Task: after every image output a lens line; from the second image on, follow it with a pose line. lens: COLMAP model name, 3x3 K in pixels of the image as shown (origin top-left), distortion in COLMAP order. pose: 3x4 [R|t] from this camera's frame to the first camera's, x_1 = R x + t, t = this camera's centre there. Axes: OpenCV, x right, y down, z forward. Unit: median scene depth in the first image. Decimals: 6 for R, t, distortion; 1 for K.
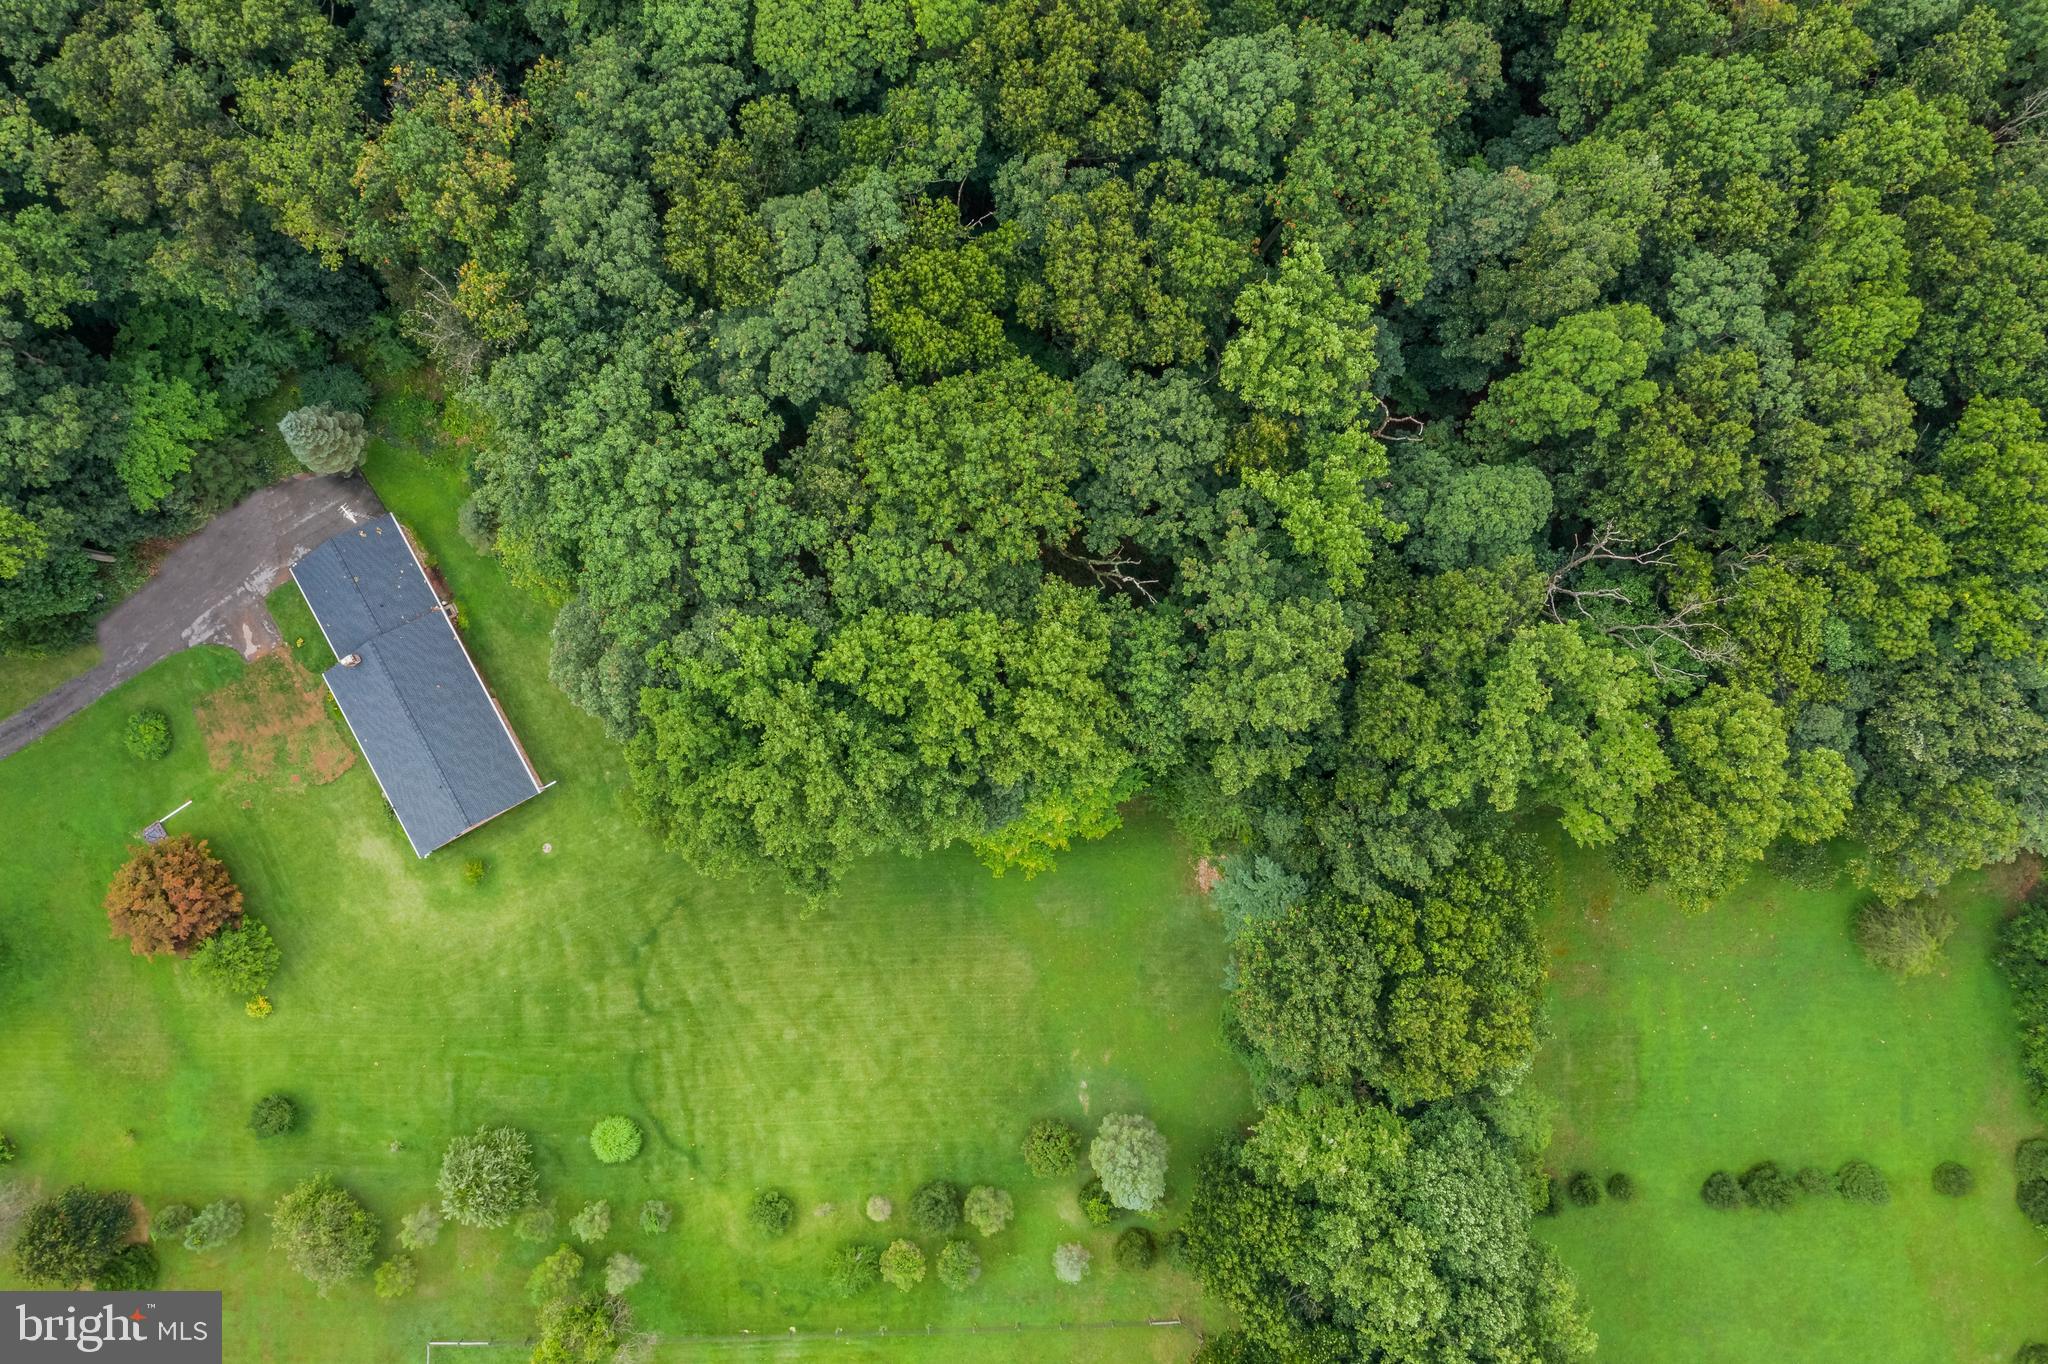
lens RADIAL K [[1654.6, 0, 1004.5], [0, 1654.6, 683.8], [0, 0, 1]] dist [-0.020466, 0.002176]
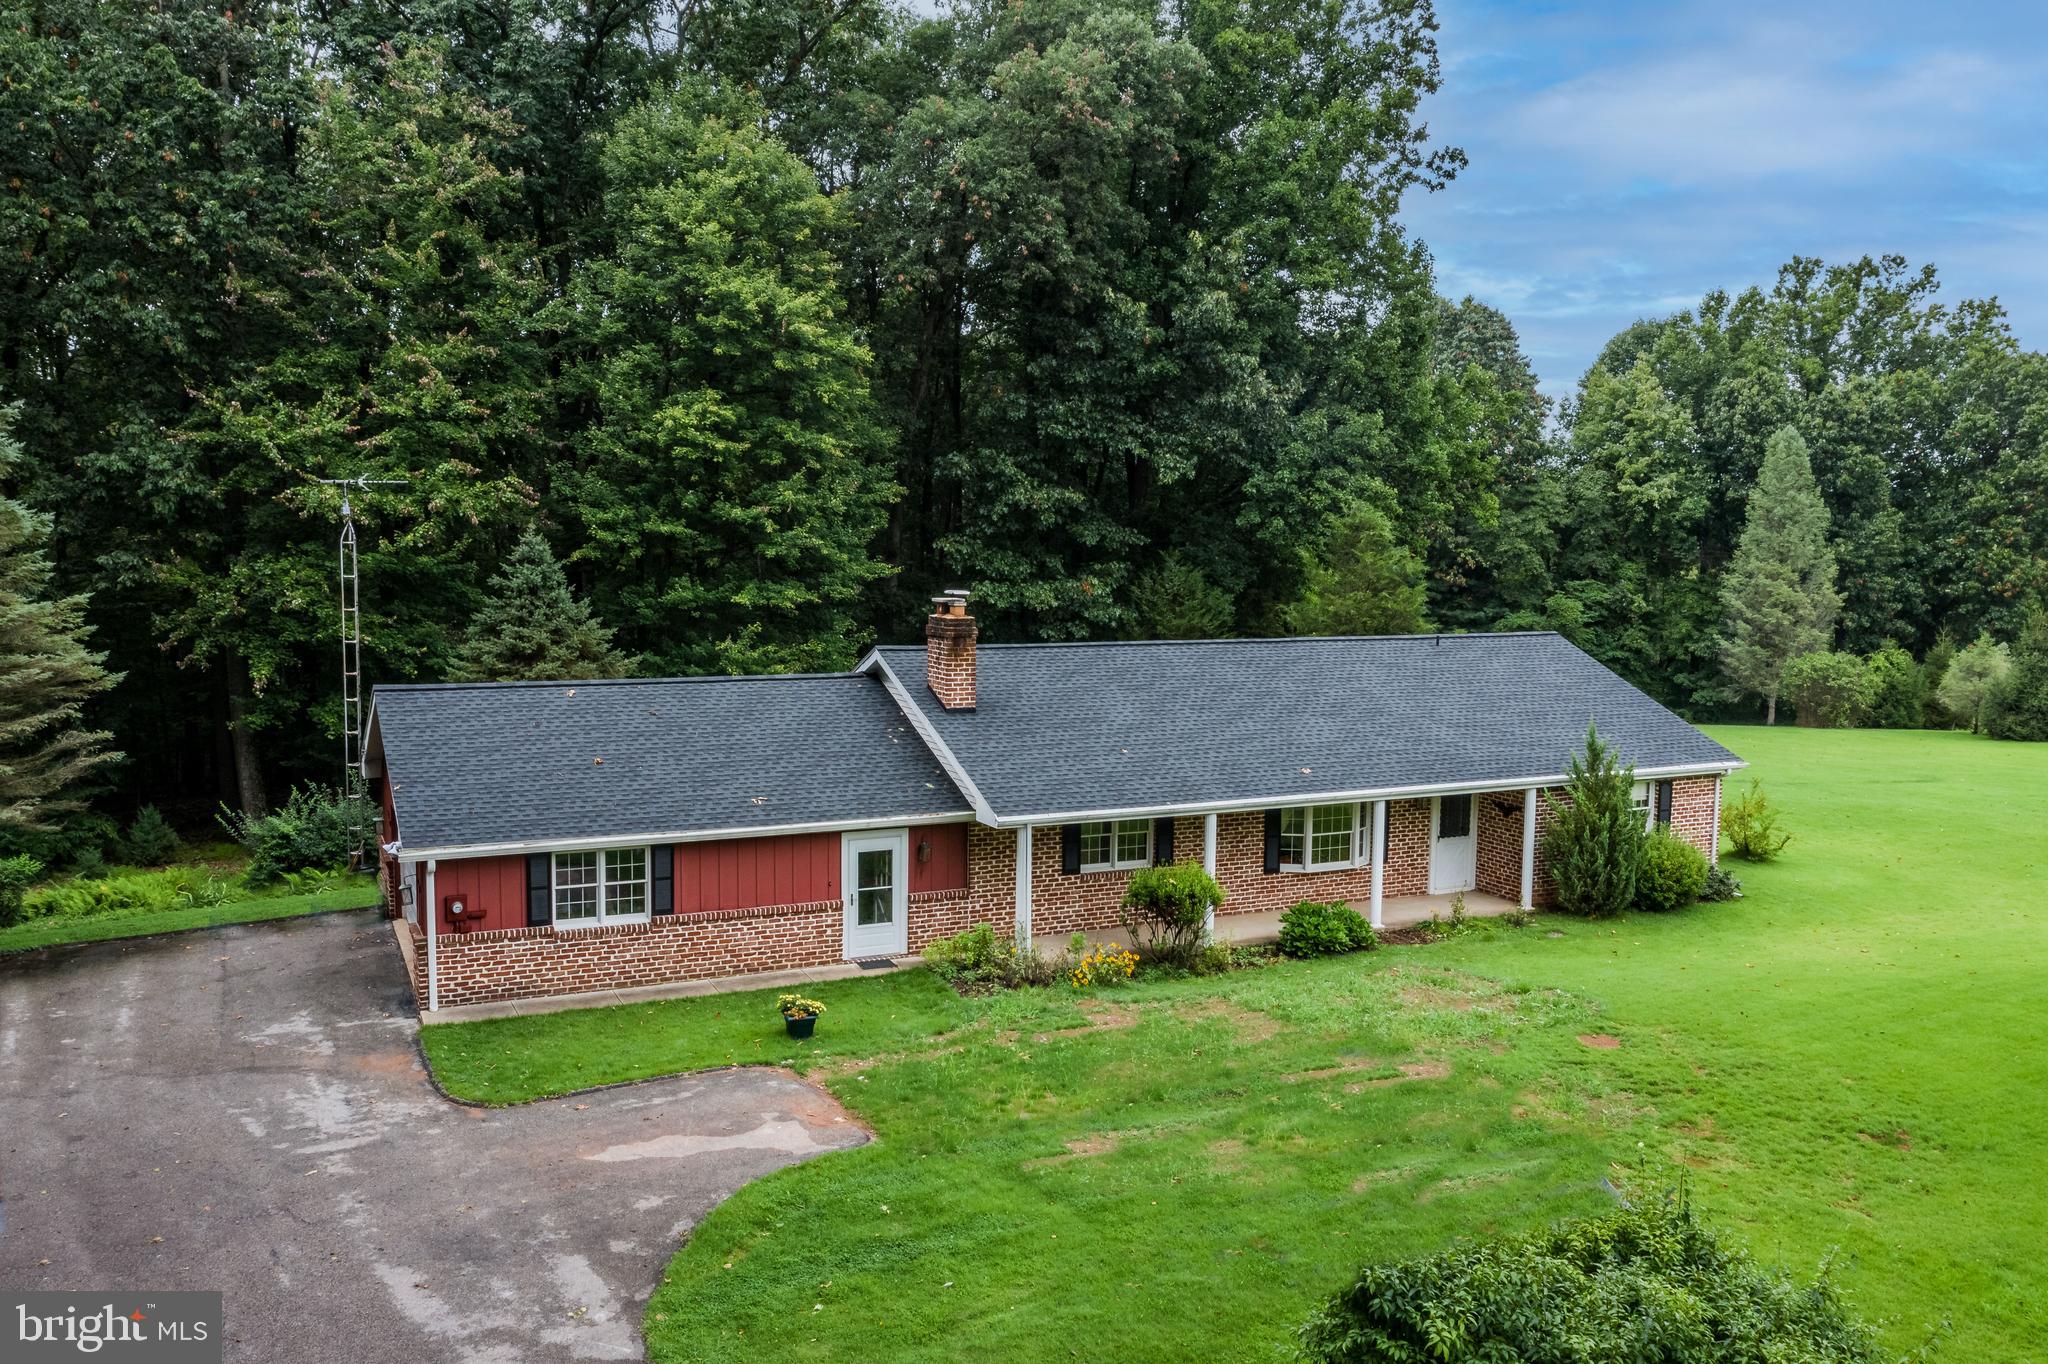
lens RADIAL K [[1605.0, 0, 1019.2], [0, 1605.0, 688.0], [0, 0, 1]] dist [-0.018416, 0.001653]
pose [[0.049513, -0.070938, 0.996251, -0.591845], [0.998723, 0.013522, -0.048673, 0.005553], [-0.010019, 0.997389, 0.071516, 0.952633]]
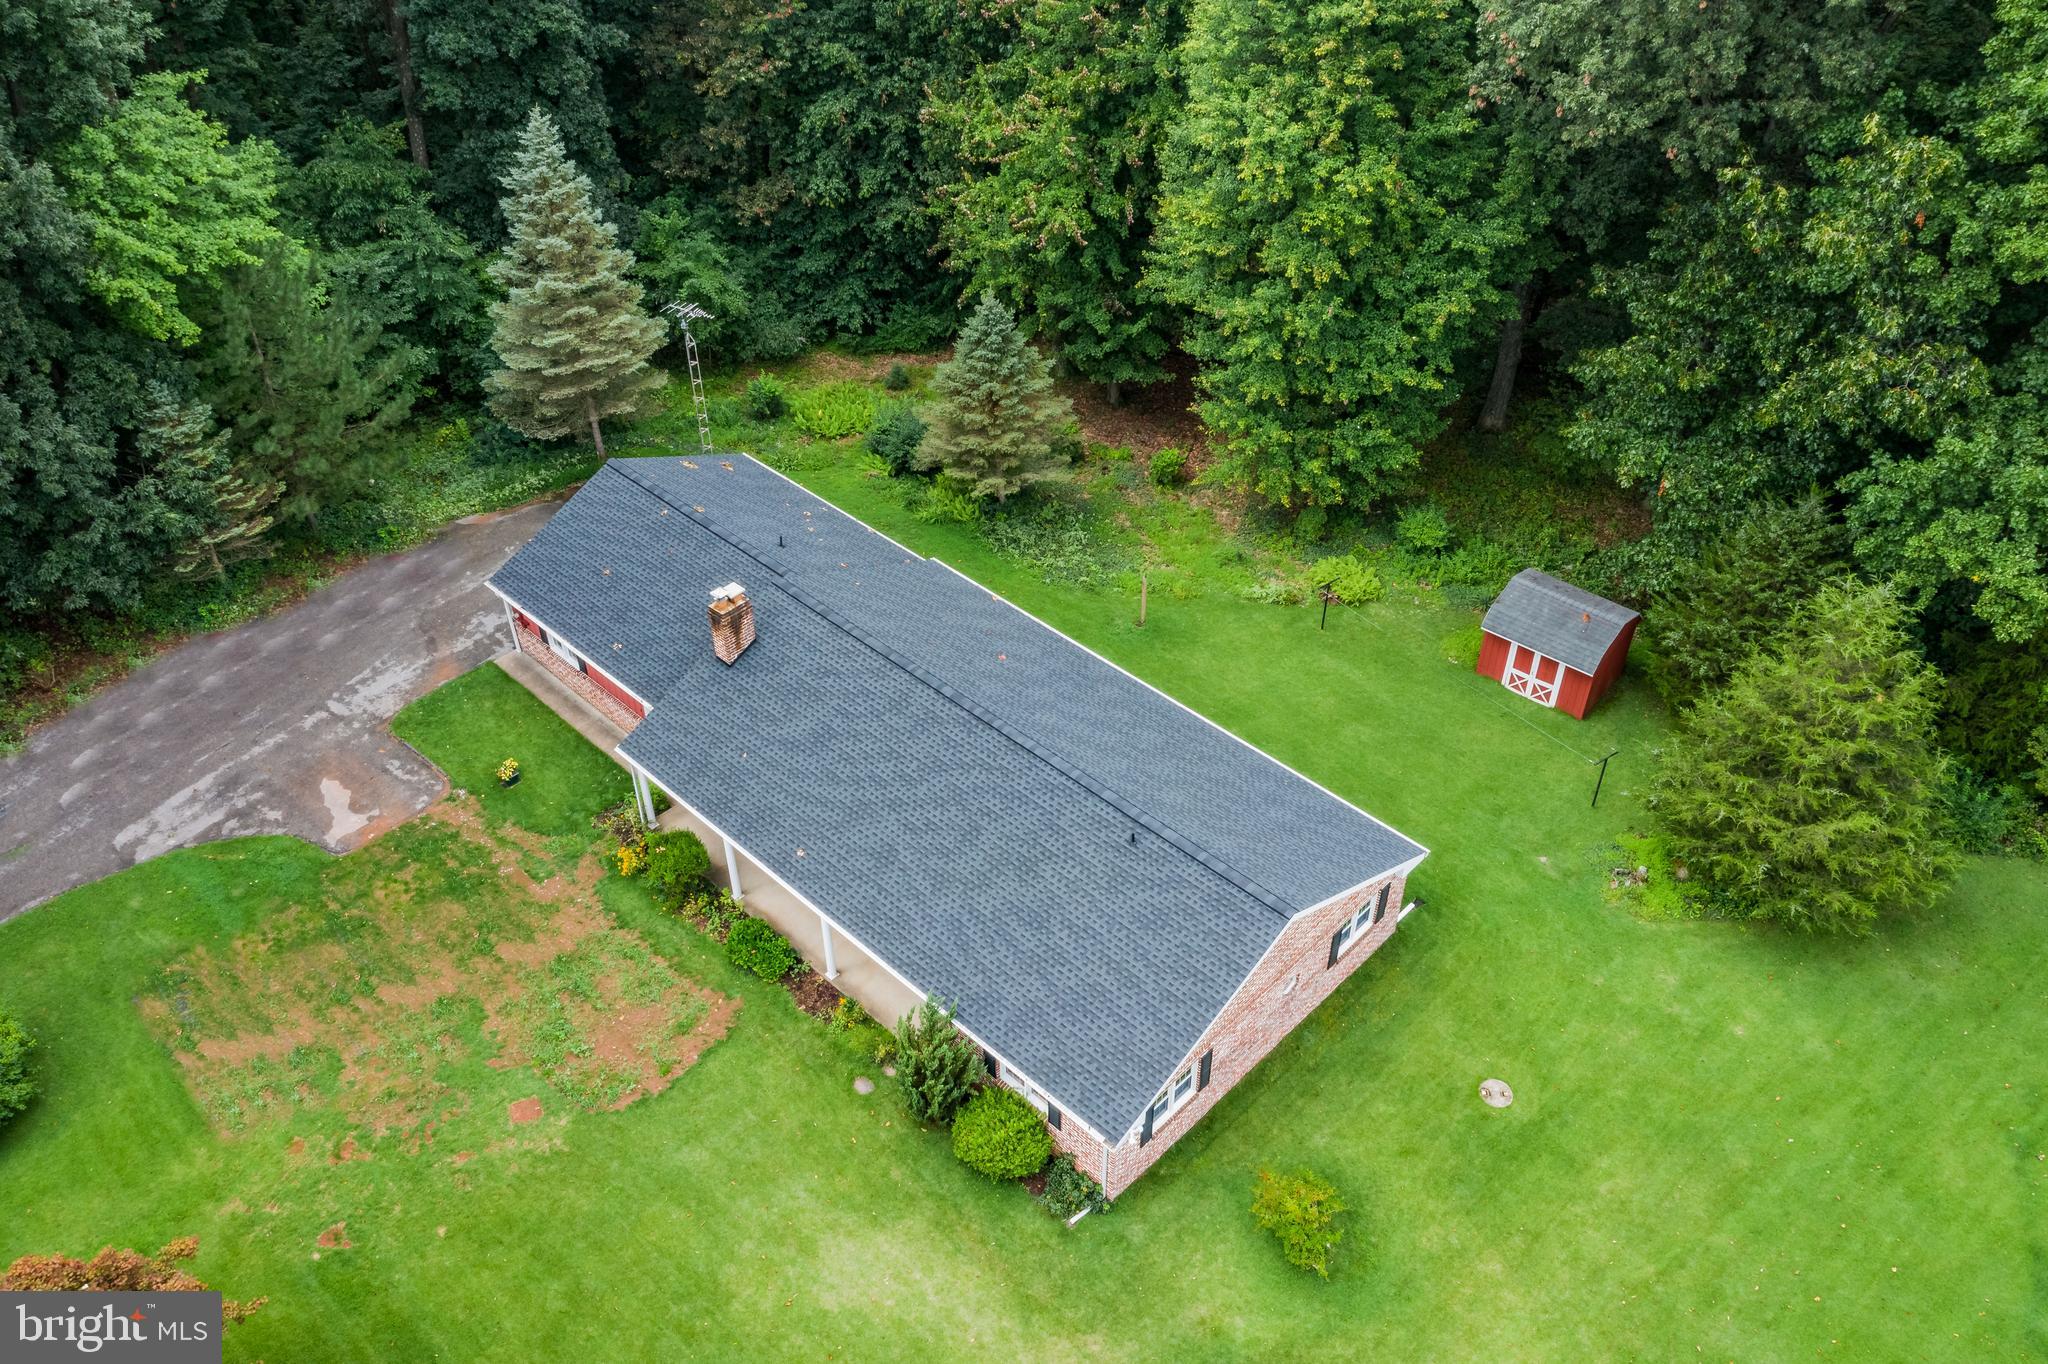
lens RADIAL K [[1618.1, 0, 1020.4], [0, 1618.1, 677.7], [0, 0, 1]] dist [-0.021219, 0.009813]
pose [[0.954068, -0.177115, 0.241631, -0.404065], [0.299125, 0.608158, -0.735301, 0.229873], [-0.016717, 0.773805, 0.633203, 0.779781]]
